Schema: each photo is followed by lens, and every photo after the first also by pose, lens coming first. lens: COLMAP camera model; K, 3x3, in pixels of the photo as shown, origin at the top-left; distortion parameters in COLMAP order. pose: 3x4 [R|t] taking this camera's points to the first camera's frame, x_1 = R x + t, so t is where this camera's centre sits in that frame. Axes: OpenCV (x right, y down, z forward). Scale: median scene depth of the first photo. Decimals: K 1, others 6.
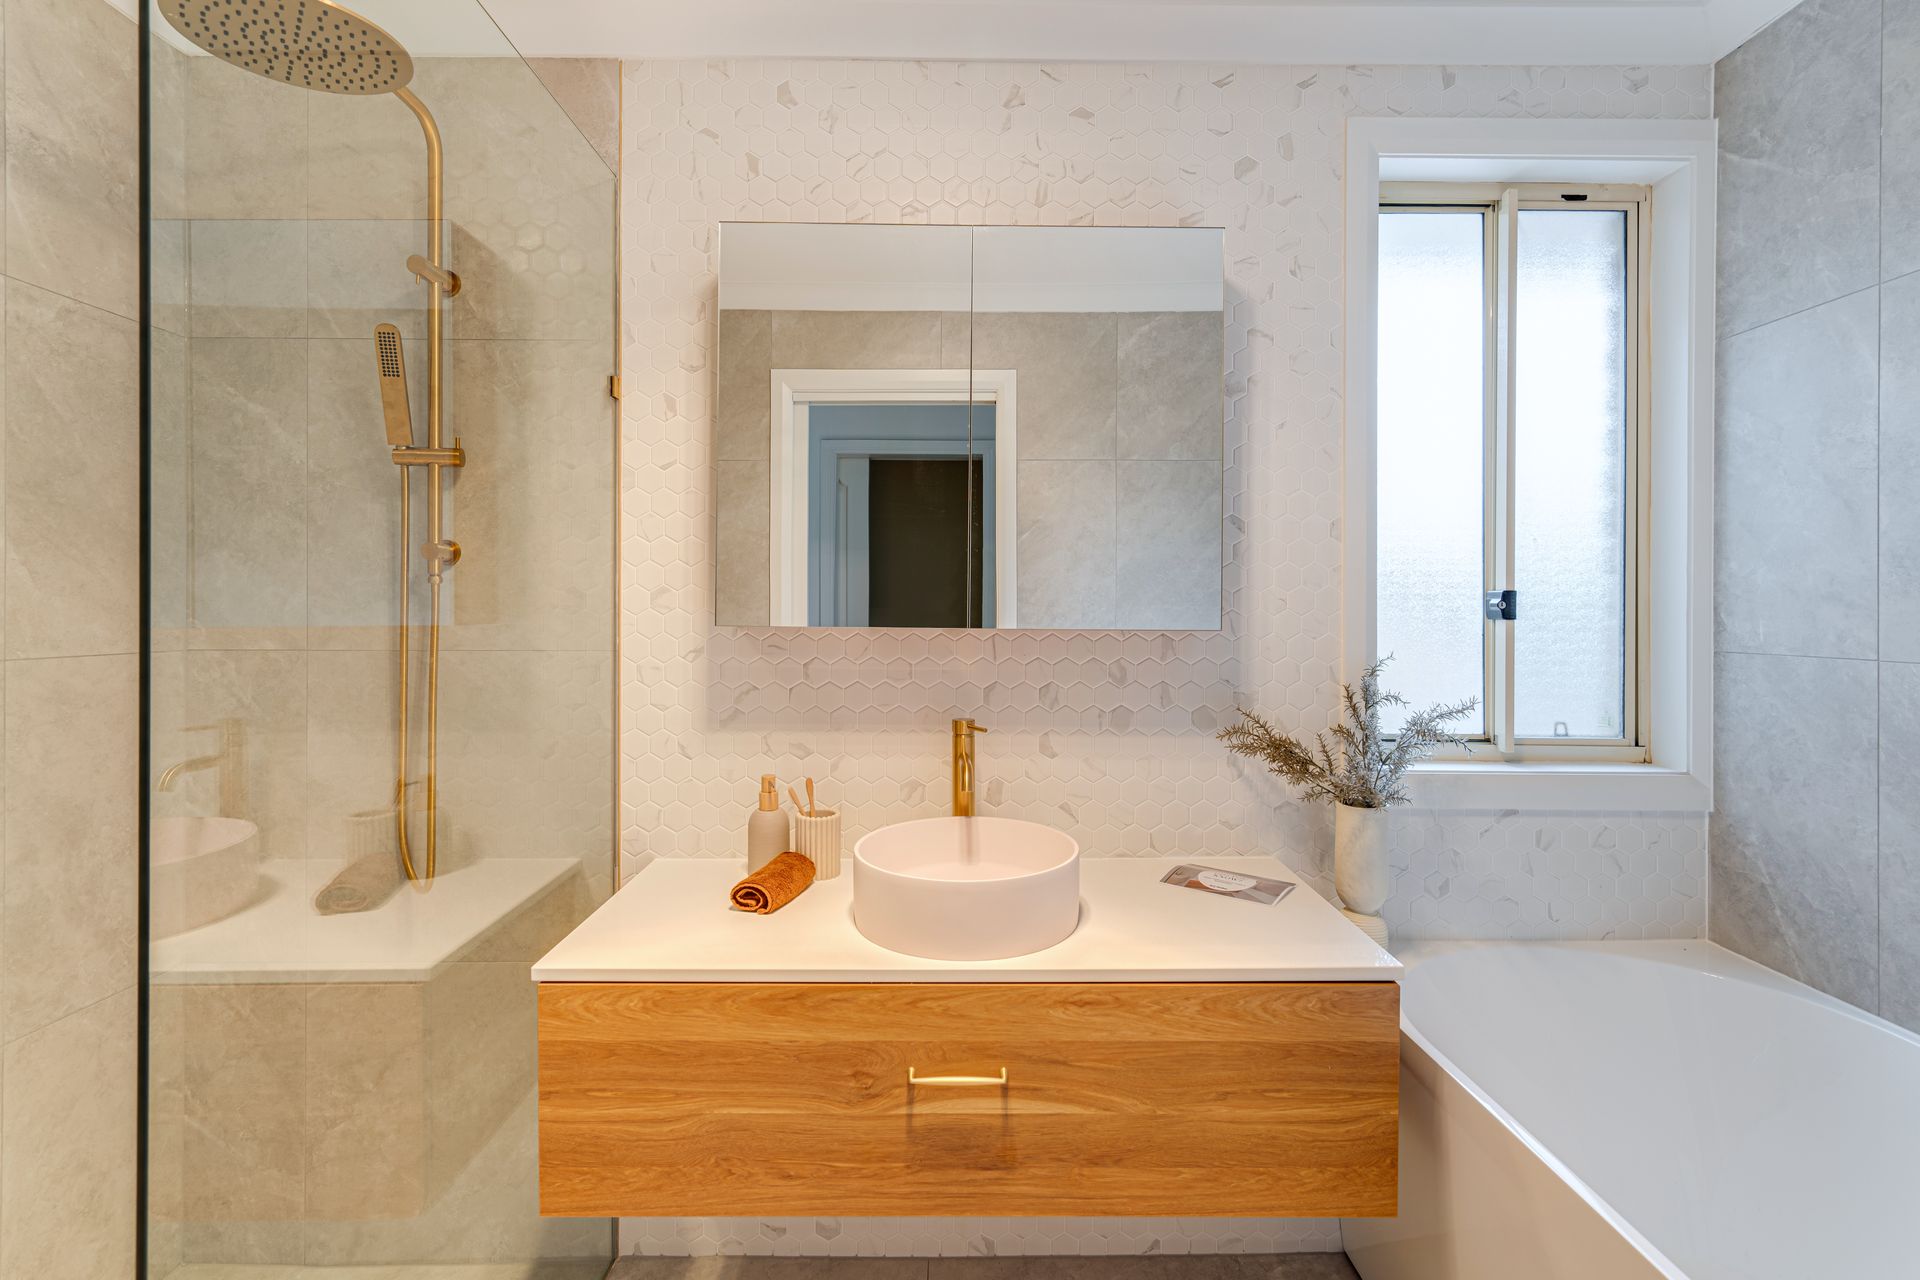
lens RADIAL K [[899.3, 0, 964.4], [0, 899.3, 602.2], [0, 0, 1]] dist [-0.001490, 0.000942]
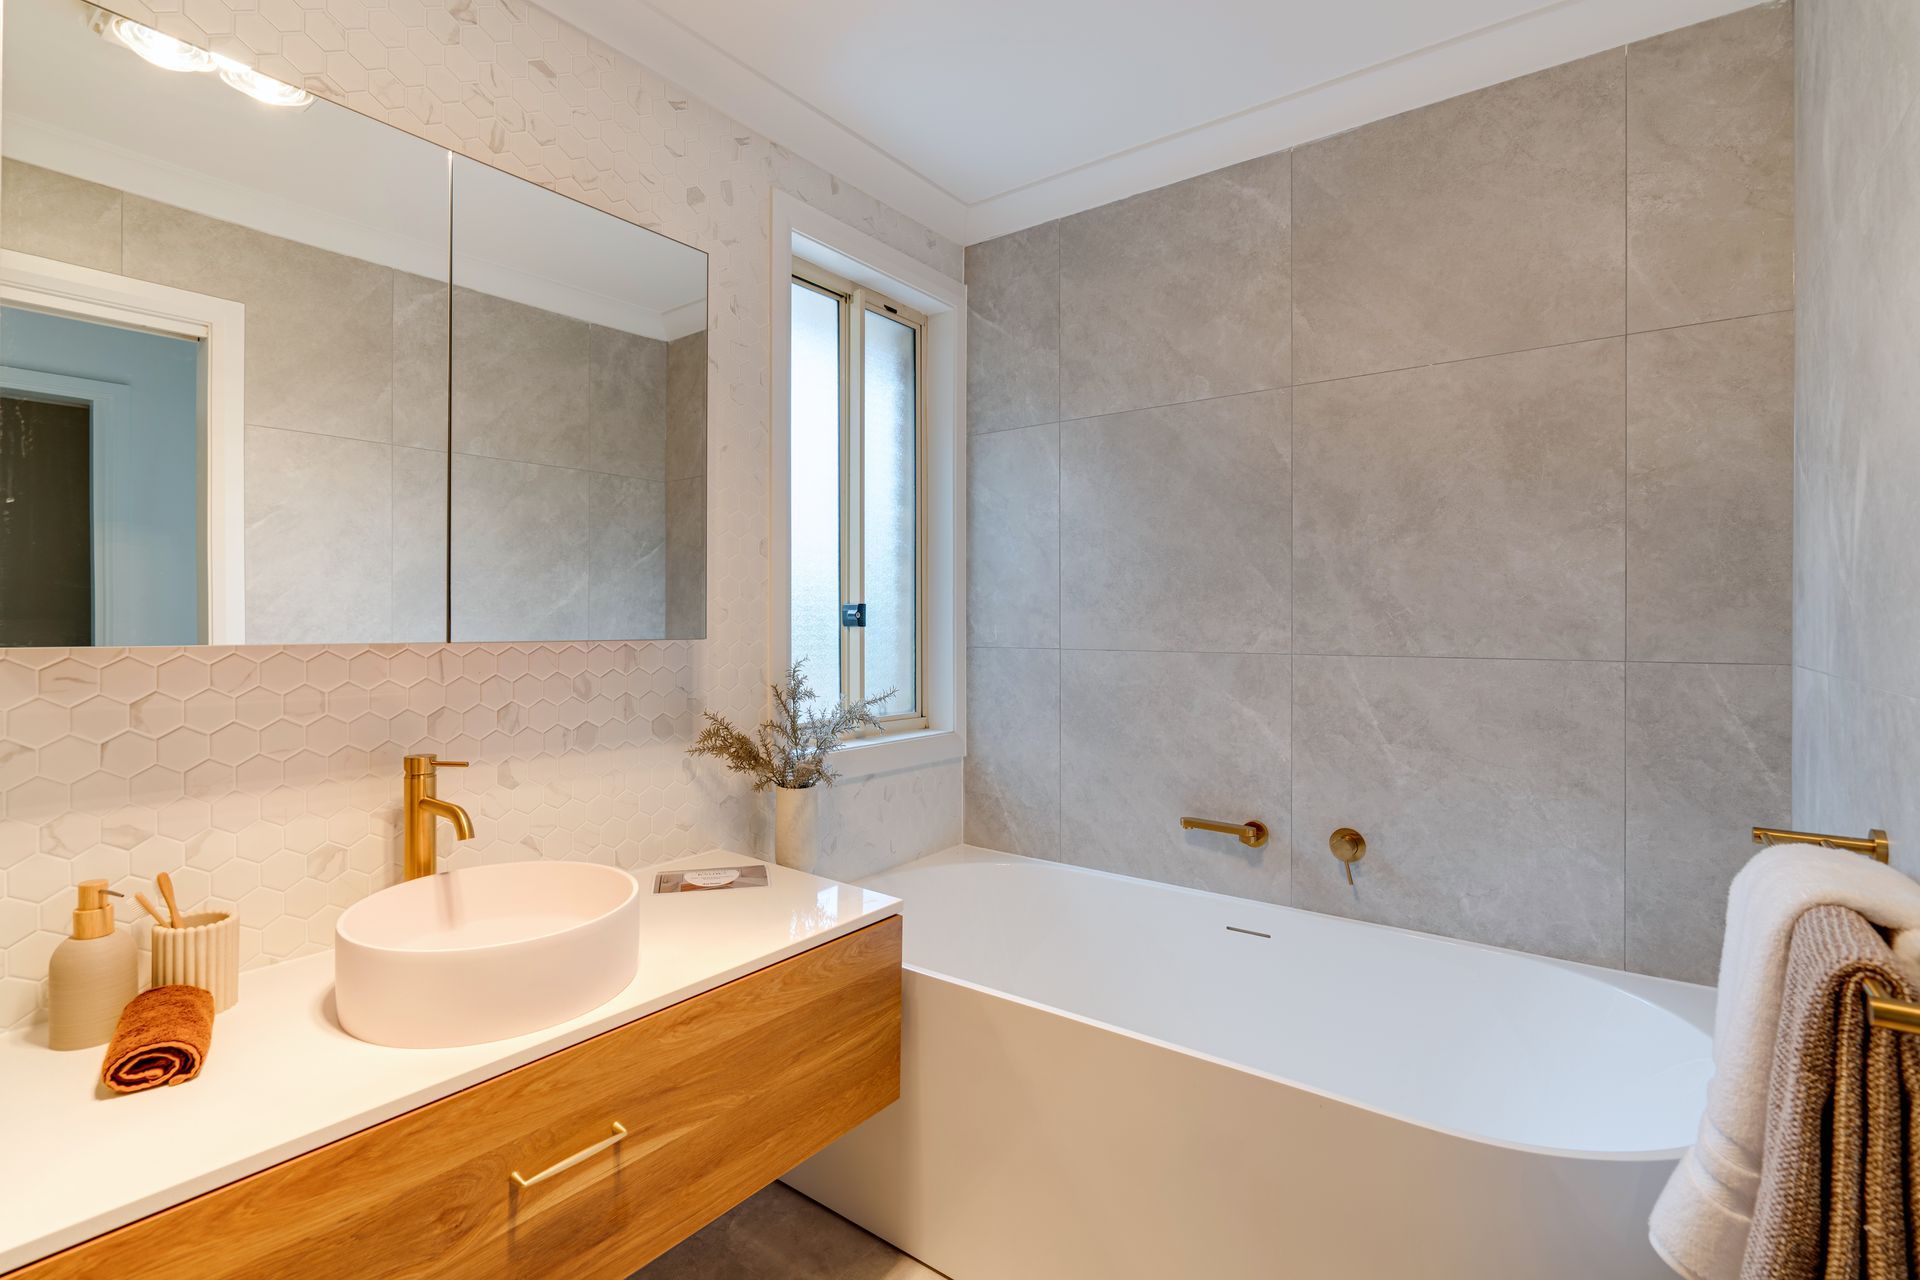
lens RADIAL K [[888.5, 0, 963.6], [0, 888.5, 617.4], [0, 0, 1]] dist [-0.007528, 0.001896]
pose [[0.599392, 0.000177, 0.800456, -0.355103], [-0.003884, 0.999989, 0.002687, 0.002566], [-0.800446, -0.004720, 0.599386, 0.140116]]
